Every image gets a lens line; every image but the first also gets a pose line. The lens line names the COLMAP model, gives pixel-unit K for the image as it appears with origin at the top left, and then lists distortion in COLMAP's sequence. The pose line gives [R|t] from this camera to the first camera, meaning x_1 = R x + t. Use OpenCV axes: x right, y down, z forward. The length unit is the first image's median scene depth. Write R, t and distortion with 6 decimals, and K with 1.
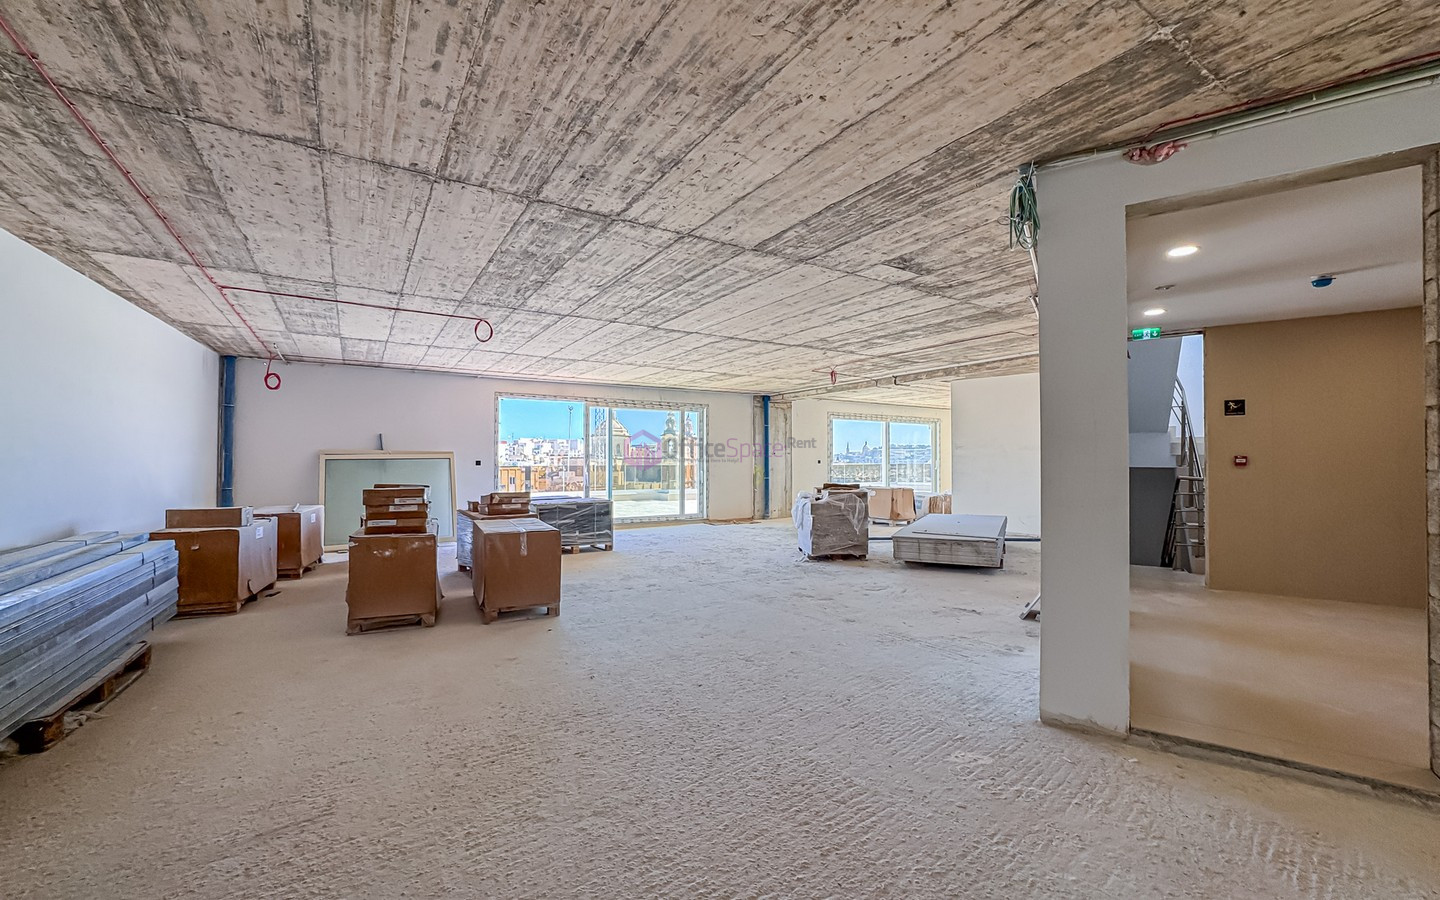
lens RADIAL K [[576.9, 0, 720.0], [0, 576.9, 450.0], [0, 0, 1]] dist [-0.016293, 0.000275]
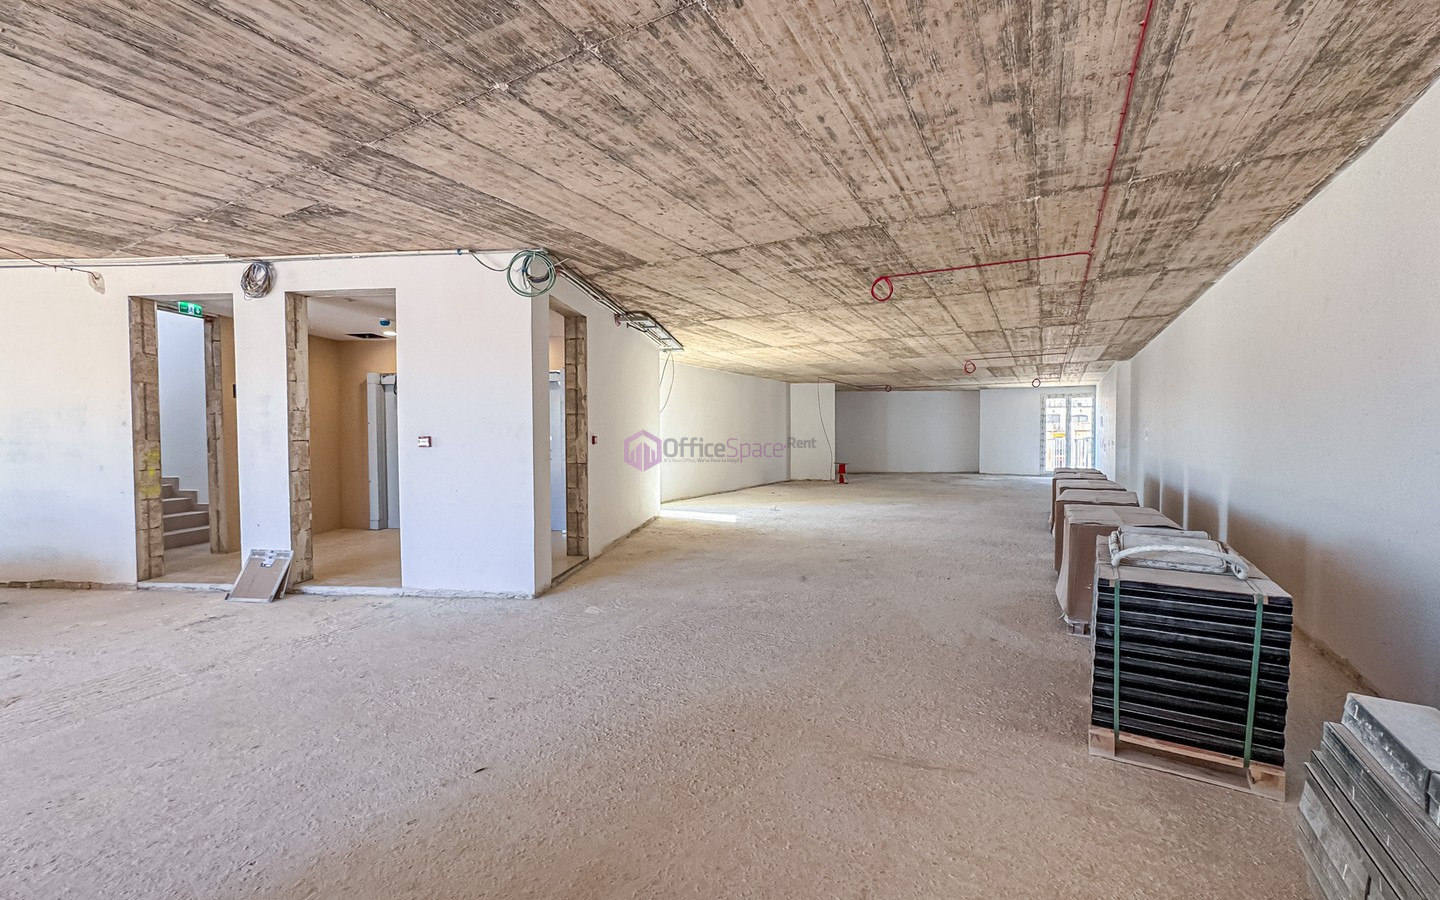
lens RADIAL K [[592.2, 0, 720.0], [0, 592.2, 450.0], [0, 0, 1]] dist [-0.016739, 0.000222]
pose [[-0.470187, -0.017362, 0.882396, -1.024853], [-0.008391, 0.999849, 0.015202, 0.028516], [-0.882527, -0.000256, -0.470262, 1.192438]]
